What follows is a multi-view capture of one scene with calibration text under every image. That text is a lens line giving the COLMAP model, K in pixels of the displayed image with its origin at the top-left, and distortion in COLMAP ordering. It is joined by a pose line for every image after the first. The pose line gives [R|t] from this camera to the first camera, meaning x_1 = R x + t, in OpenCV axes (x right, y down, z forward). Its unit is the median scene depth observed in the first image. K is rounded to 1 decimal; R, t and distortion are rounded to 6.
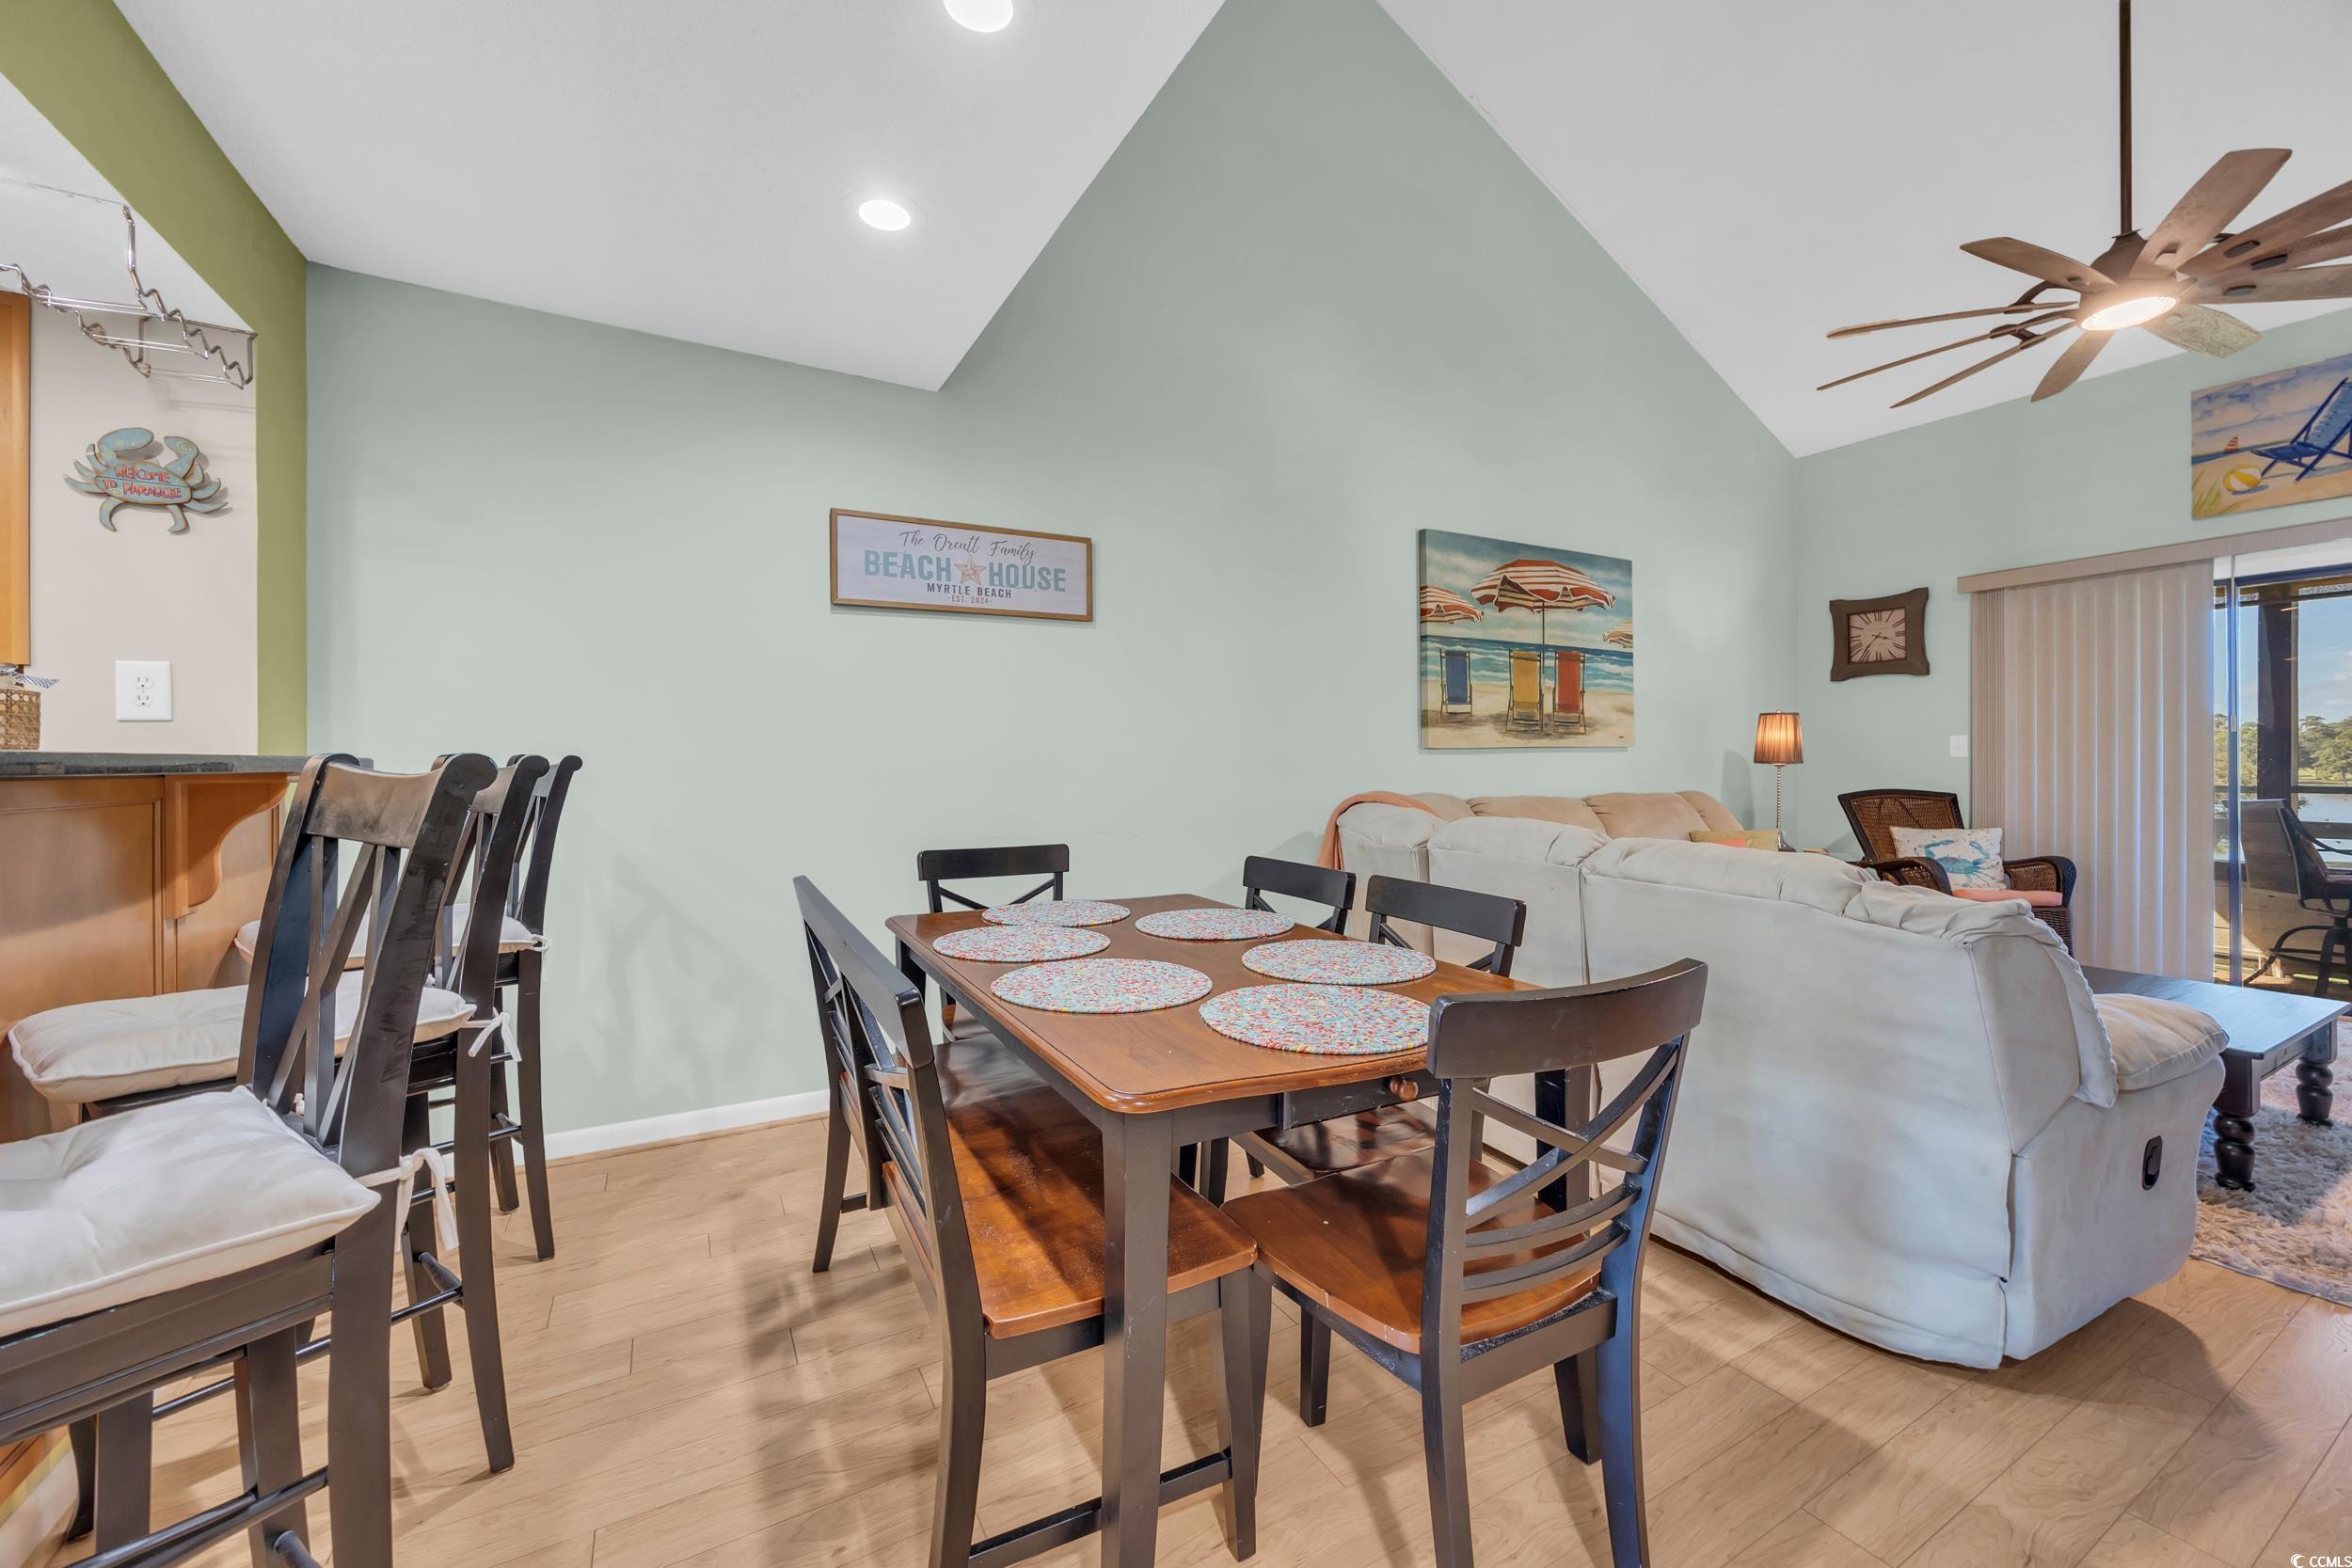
lens RADIAL K [[901.4, 0, 1186.5], [0, 901.4, 765.9], [0, 0, 1]] dist [-0.000901, -0.000334]
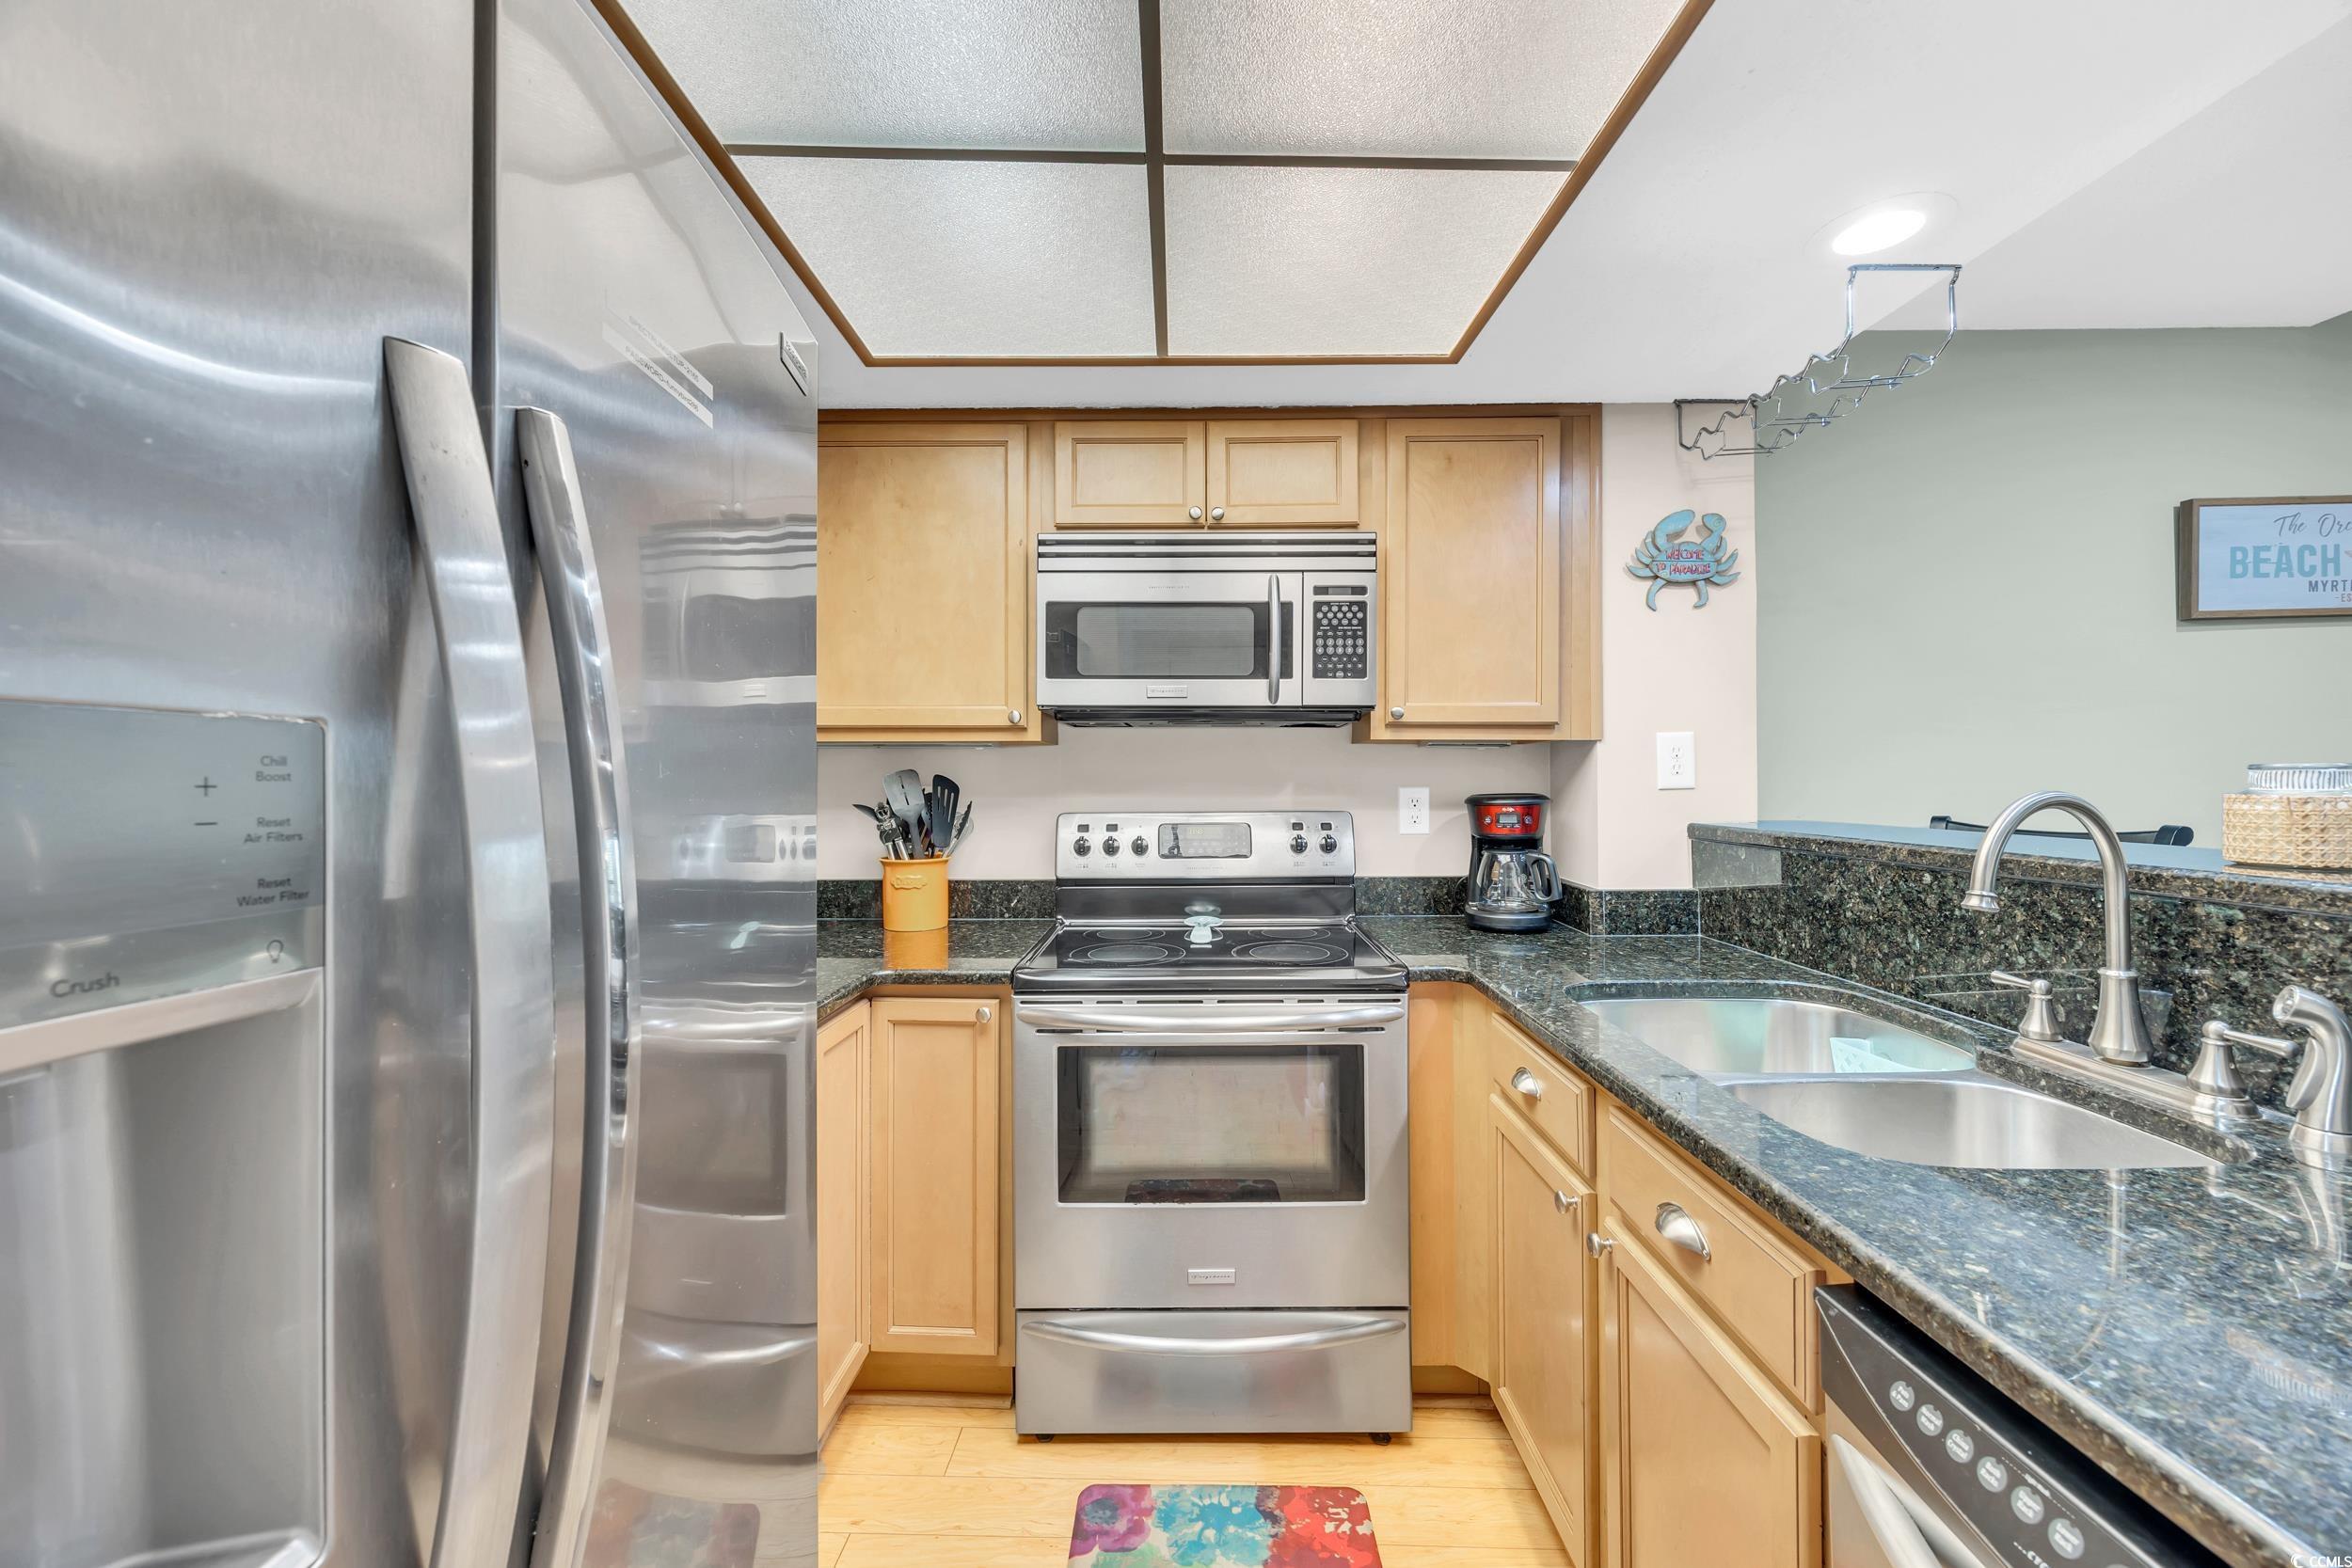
lens RADIAL K [[898.3, 0, 1175.9], [0, 898.3, 787.2], [0, 0, 1]] dist [-0.001226, -0.000156]
pose [[0.863368, -0.002809, -0.504567, -0.509918], [0.005157, 0.999981, 0.003258, -0.025551], [0.504548, -0.005415, 0.863367, -0.092869]]
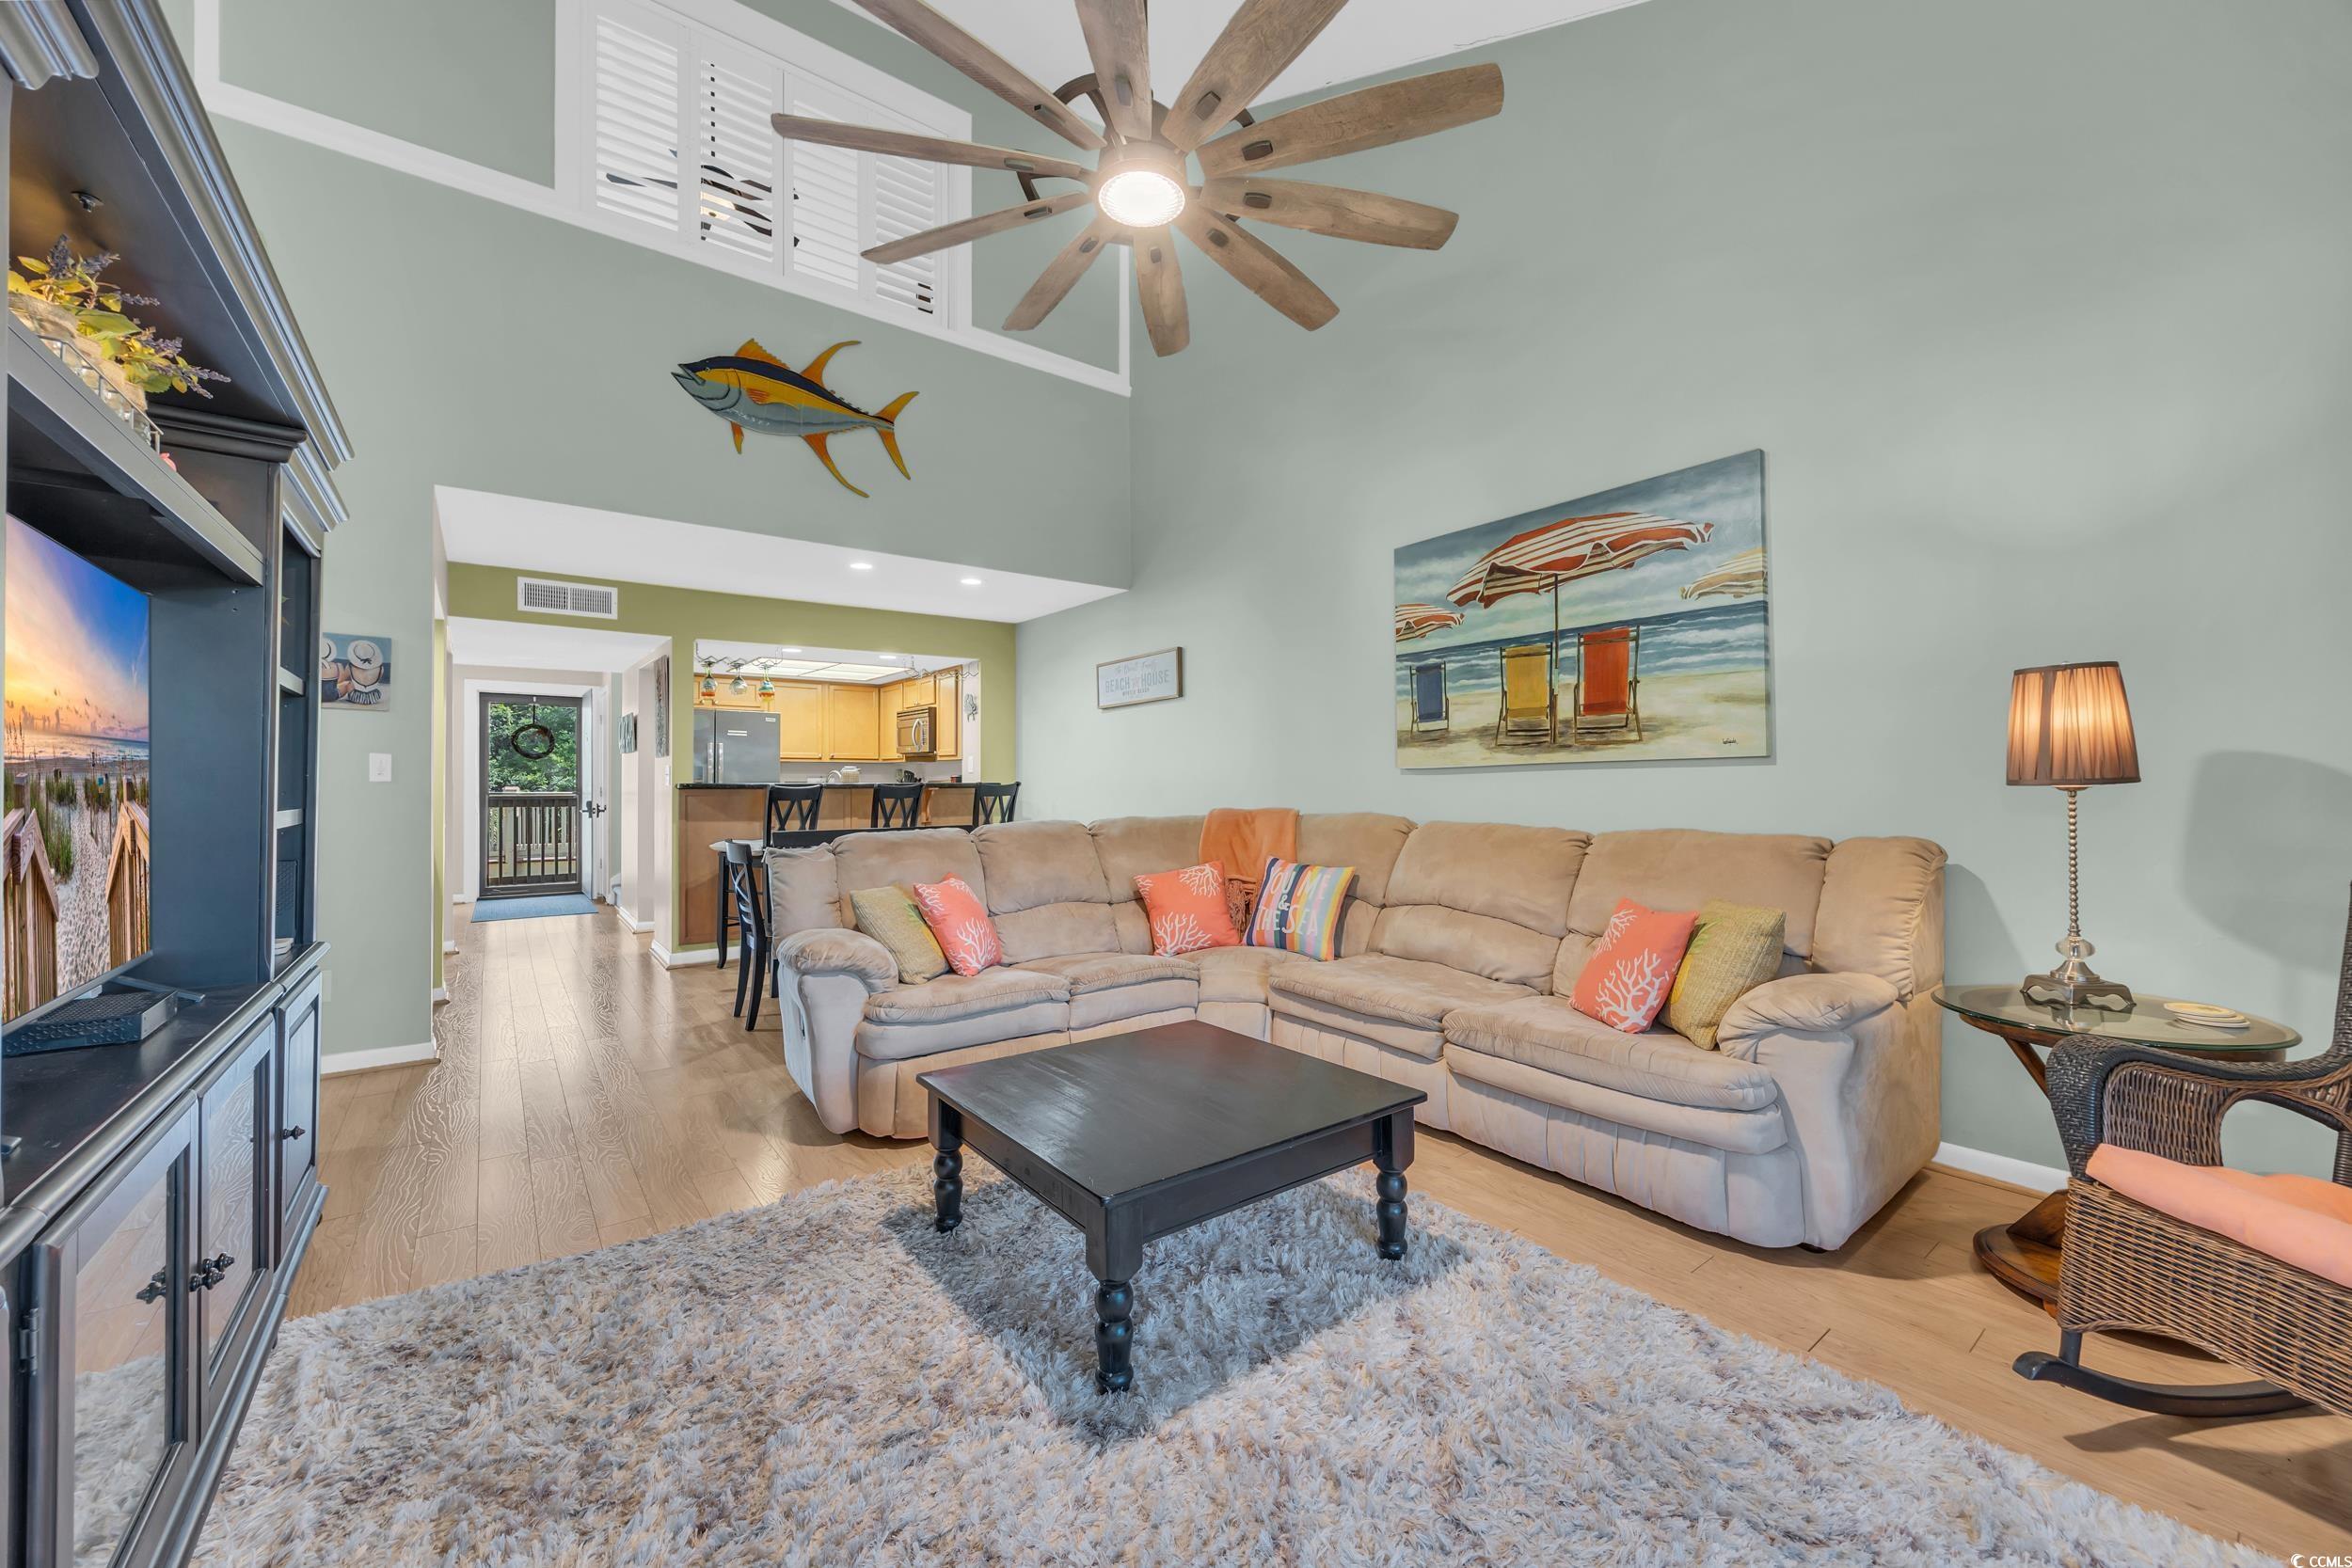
lens RADIAL K [[904.4, 0, 1191.0], [0, 904.4, 777.1], [0, 0, 1]] dist [-0.000359, -0.000482]
pose [[0.149980, -0.008110, -0.988656, 1.159984], [-0.001350, 0.999964, -0.008408, -0.002074], [0.988688, 0.002596, 0.149963, 0.595491]]
